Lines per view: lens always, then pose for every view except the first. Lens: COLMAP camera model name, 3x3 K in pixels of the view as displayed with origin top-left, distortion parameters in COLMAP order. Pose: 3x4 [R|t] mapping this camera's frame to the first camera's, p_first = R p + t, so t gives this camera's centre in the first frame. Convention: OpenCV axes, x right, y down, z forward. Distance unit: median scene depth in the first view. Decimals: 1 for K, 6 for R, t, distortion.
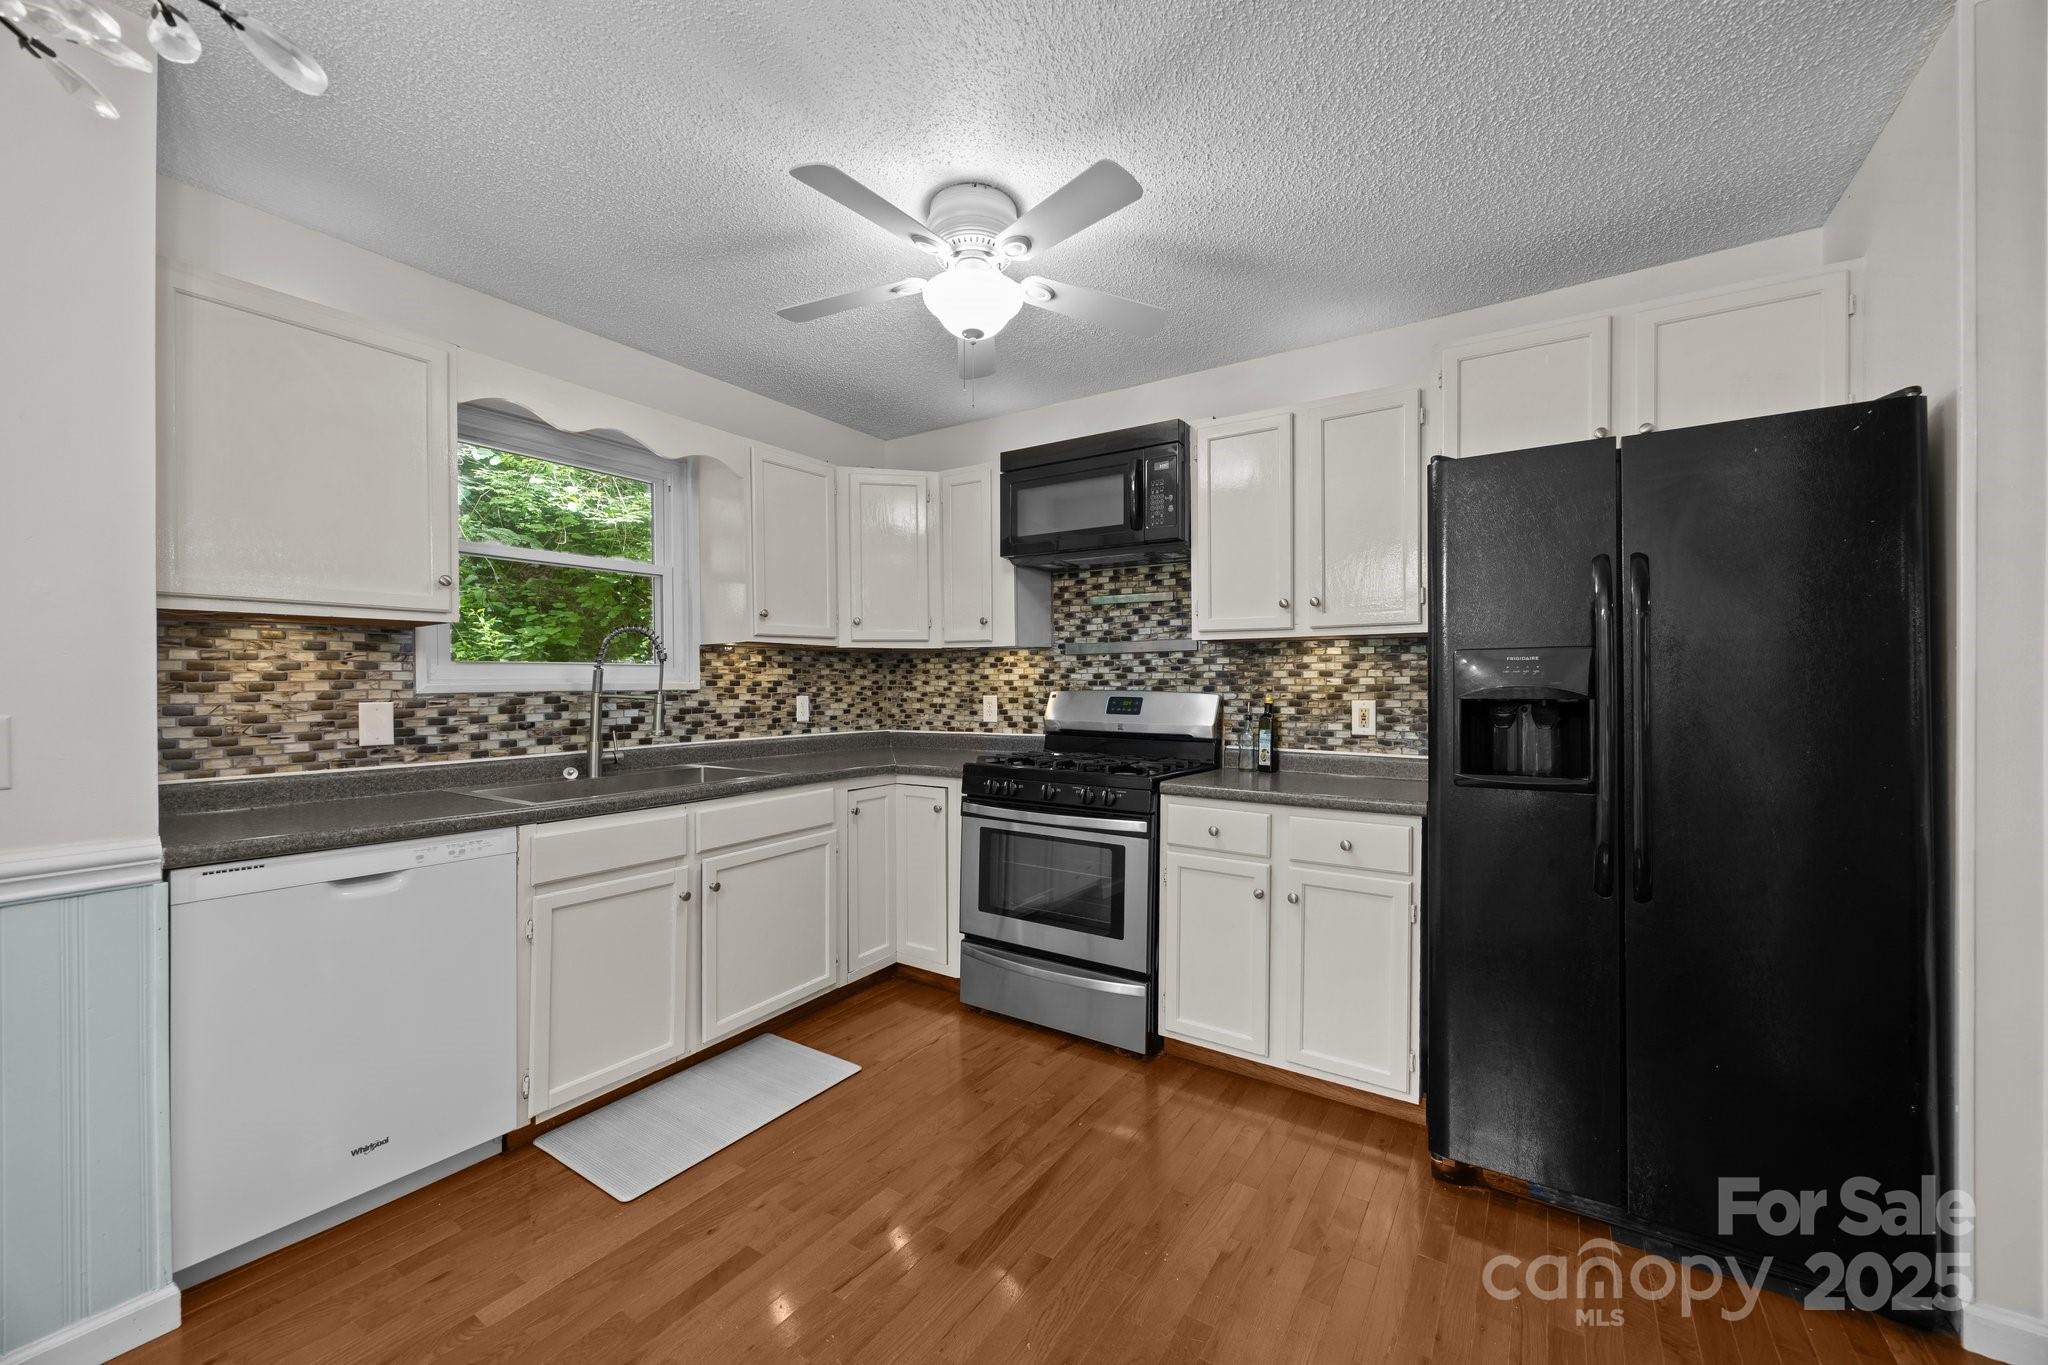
lens RADIAL K [[782.0, 0, 1025.8], [0, 782.0, 691.7], [0, 0, 1]] dist [0.000824, 0.000229]
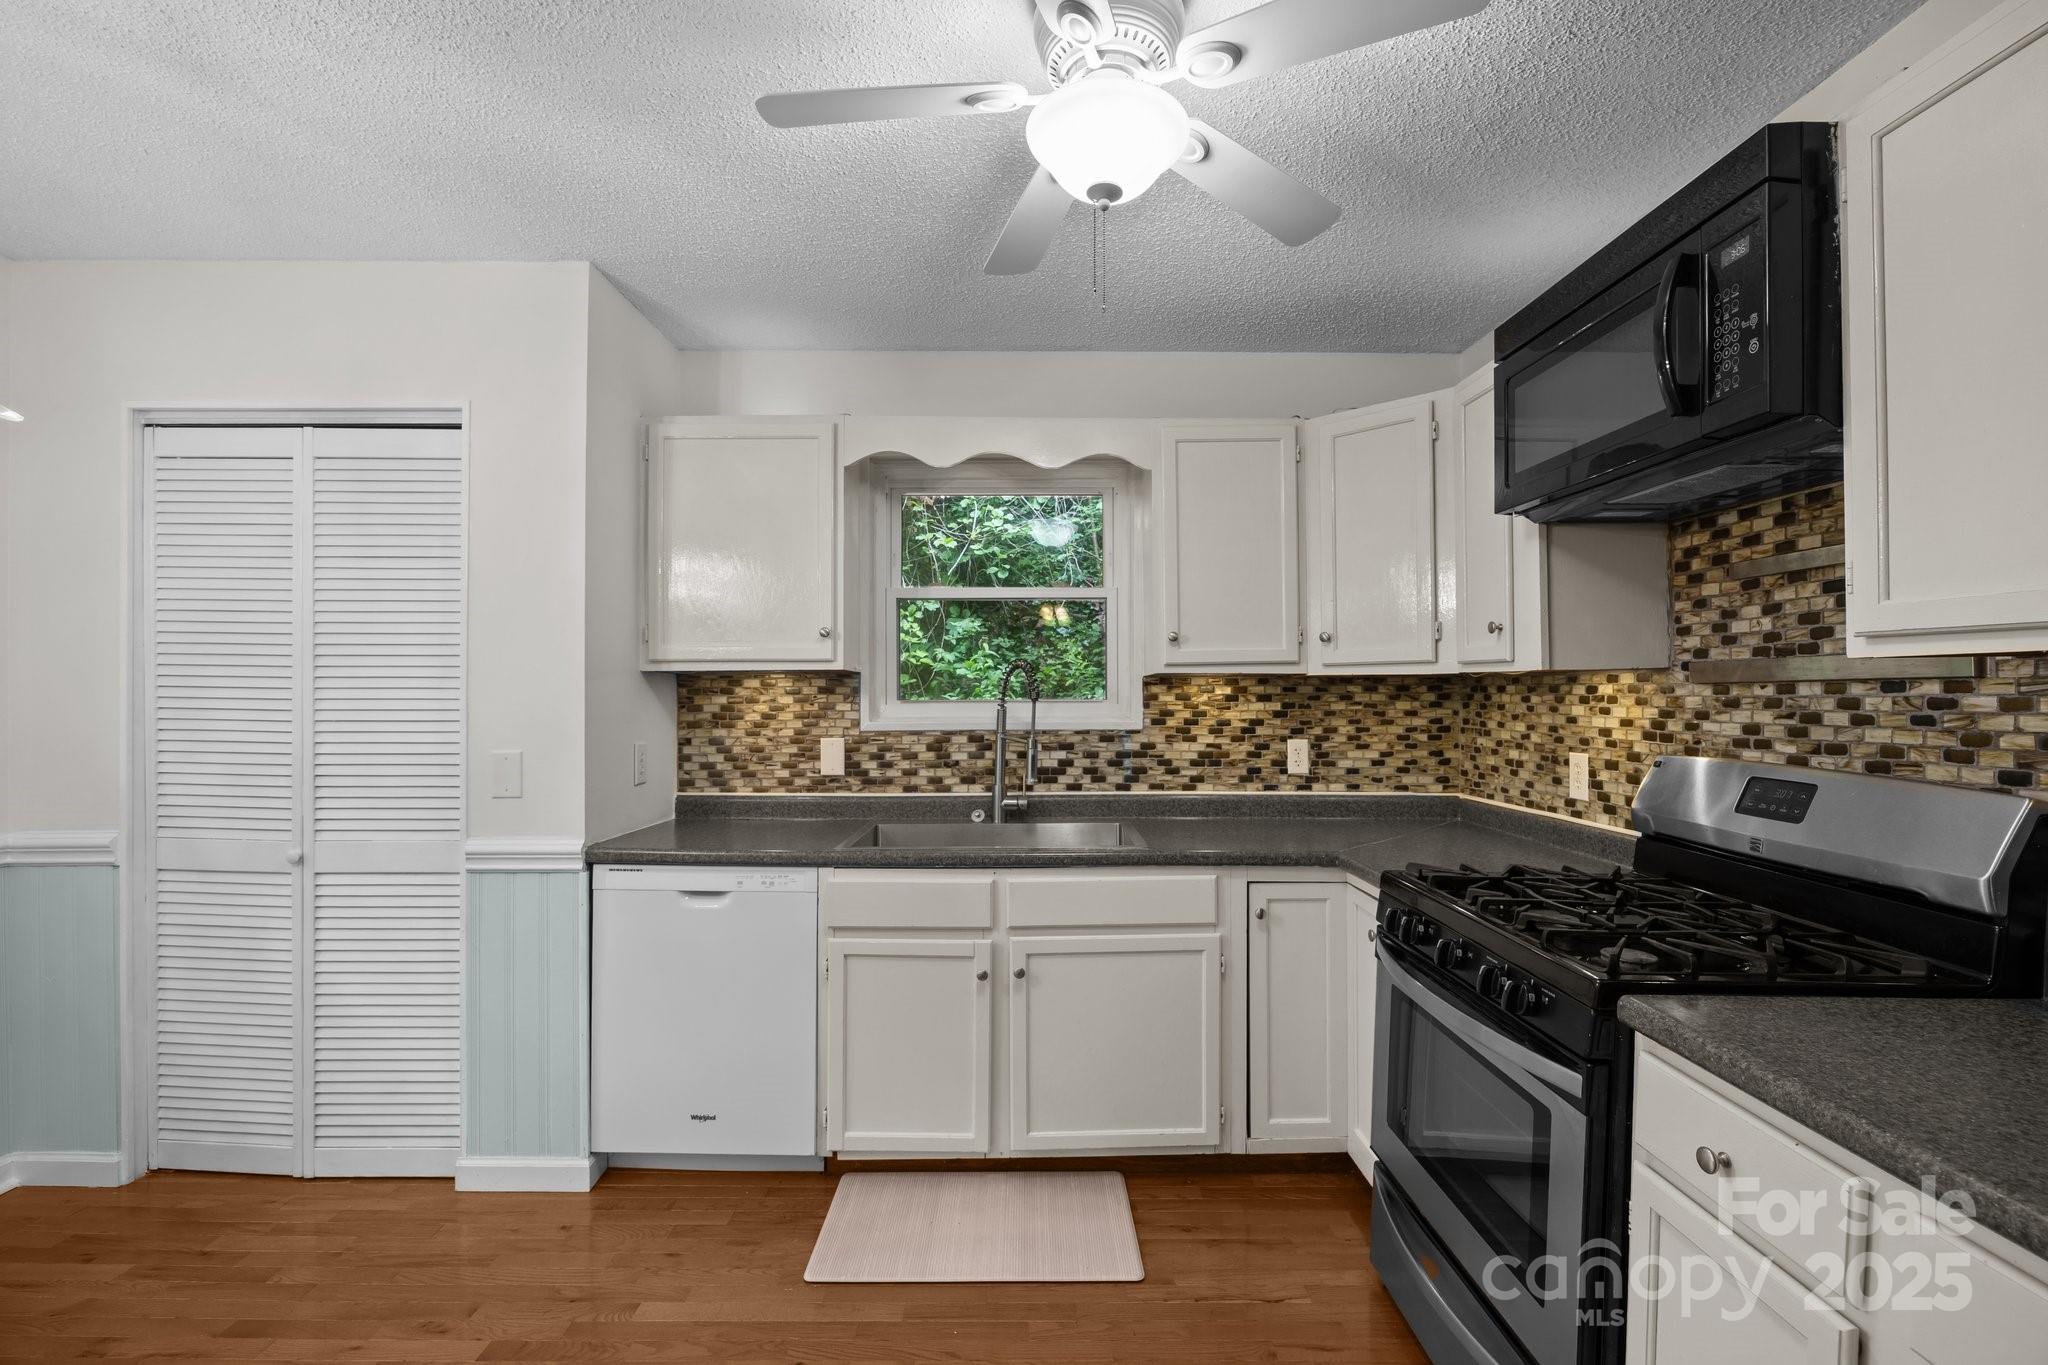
lens RADIAL K [[904.1, 0, 1032.2], [0, 904.1, 699.1], [0, 0, 1]] dist [-0.013779, 0.000132]
pose [[0.556509, 0.009472, -0.830787, 0.309372], [-0.010671, 0.999934, 0.004253, -0.036814], [0.830773, 0.006498, 0.556574, 0.348098]]
